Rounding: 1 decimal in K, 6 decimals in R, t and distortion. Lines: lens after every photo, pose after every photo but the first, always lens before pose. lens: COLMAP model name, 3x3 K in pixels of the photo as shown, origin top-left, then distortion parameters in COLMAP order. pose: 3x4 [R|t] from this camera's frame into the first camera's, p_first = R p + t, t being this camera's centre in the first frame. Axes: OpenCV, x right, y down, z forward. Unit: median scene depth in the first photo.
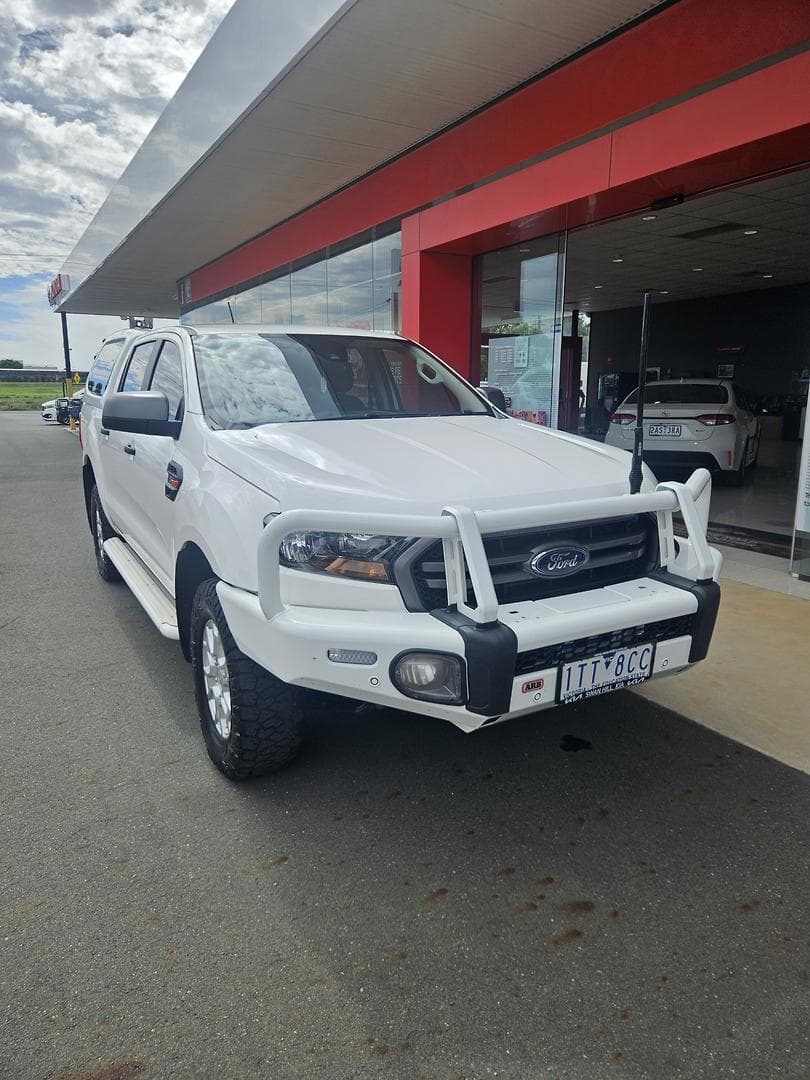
lens RADIAL K [[716.9, 0, 395.1], [0, 716.9, 545.9], [0, 0, 1]] dist [0.044852, -0.042107]
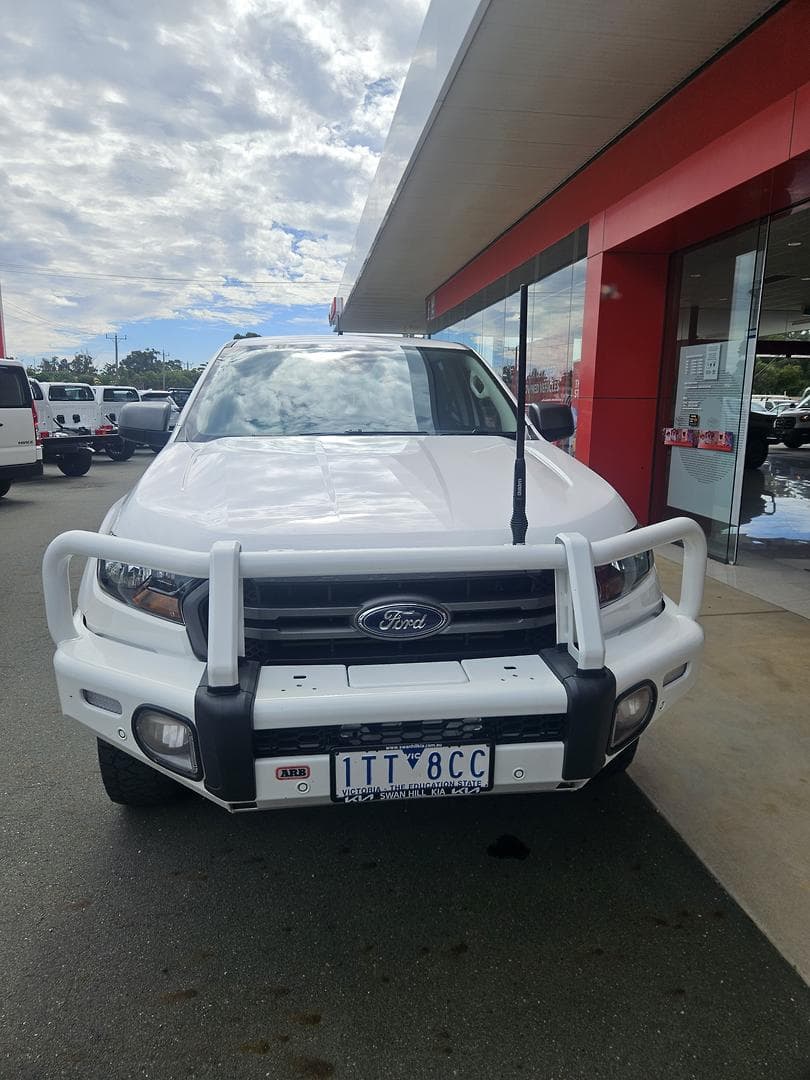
lens RADIAL K [[716.9, 0, 407.5], [0, 716.9, 543.0], [0, 0, 1]] dist [0.044852, -0.042107]
pose [[0.929422, 0.083198, -0.359518, 0.517053], [-0.090777, 0.995862, -0.004218, -0.062104], [0.357680, 0.036557, 0.933129, 0.254244]]
